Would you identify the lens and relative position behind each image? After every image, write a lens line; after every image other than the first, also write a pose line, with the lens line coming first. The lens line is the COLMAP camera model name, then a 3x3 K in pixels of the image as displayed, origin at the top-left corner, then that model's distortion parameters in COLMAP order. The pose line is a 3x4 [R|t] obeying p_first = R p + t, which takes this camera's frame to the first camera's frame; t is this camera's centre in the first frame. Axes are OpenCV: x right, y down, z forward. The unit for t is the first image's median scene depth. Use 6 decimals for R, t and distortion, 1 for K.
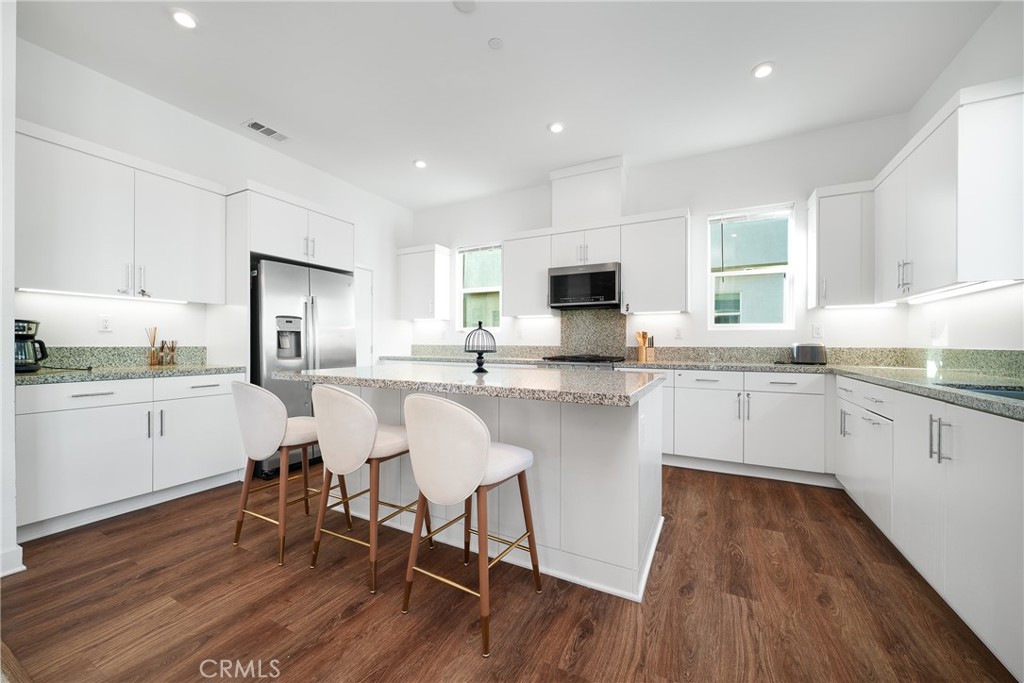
lens RADIAL K [[382.5, 0, 514.3], [0, 382.5, 343.3], [0, 0, 1]] dist [-0.001750, 0.000228]
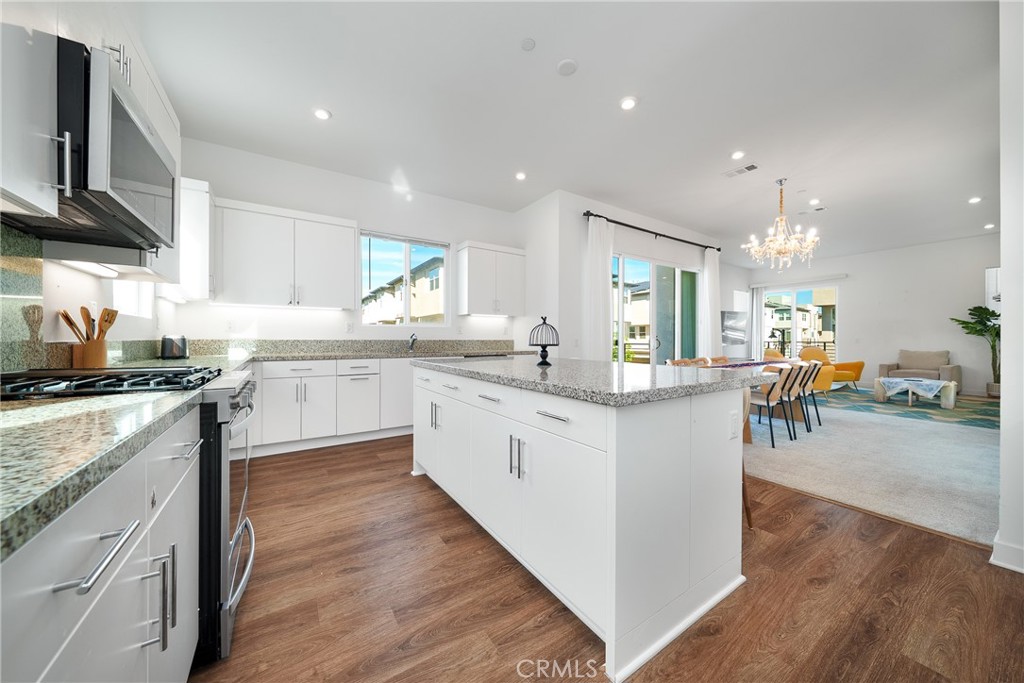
lens RADIAL K [[350.7, 0, 510.0], [0, 350.7, 338.3], [0, 0, 1]] dist [-0.003231, 0.000329]
pose [[-0.869383, -0.006464, 0.494097, -0.355456], [-0.007165, 0.999974, 0.000474, 0.001427], [-0.494087, -0.003128, -0.869407, 1.385250]]
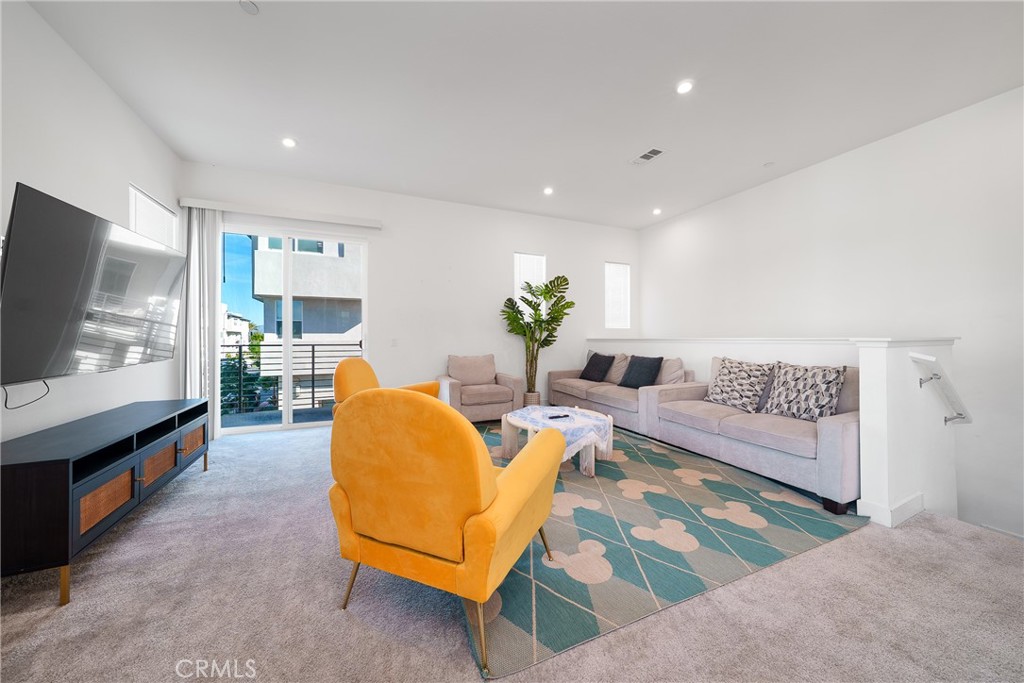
lens RADIAL K [[350.7, 0, 506.9], [0, 350.7, 336.9], [0, 0, 1]] dist [-0.003231, 0.000329]
pose [[-0.623955, -0.003839, -0.781451, -0.433474], [0.003271, 0.999966, -0.007523, -0.007141], [0.781453, -0.007250, -0.623922, -0.647417]]
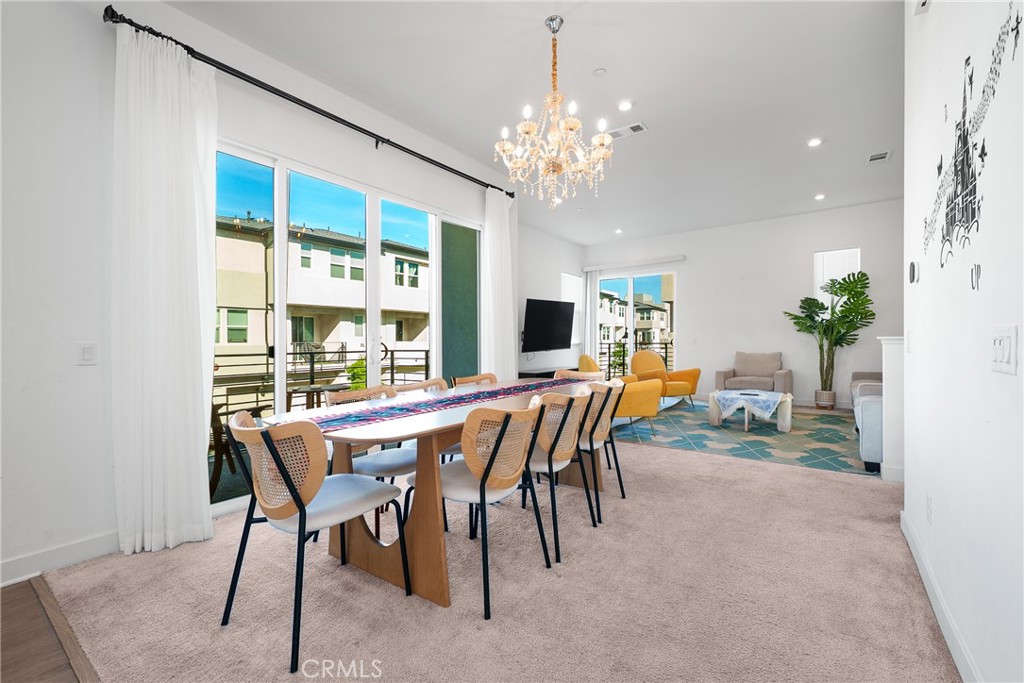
lens RADIAL K [[429.4, 0, 517.9], [0, 429.4, 350.5], [0, 0, 1]] dist [0.000517, -0.000208]
pose [[-0.988932, 0.003186, 0.148338, -0.639437], [0.006267, 0.999774, 0.020306, -0.001210], [-0.148240, 0.021011, -0.988728, 0.554086]]
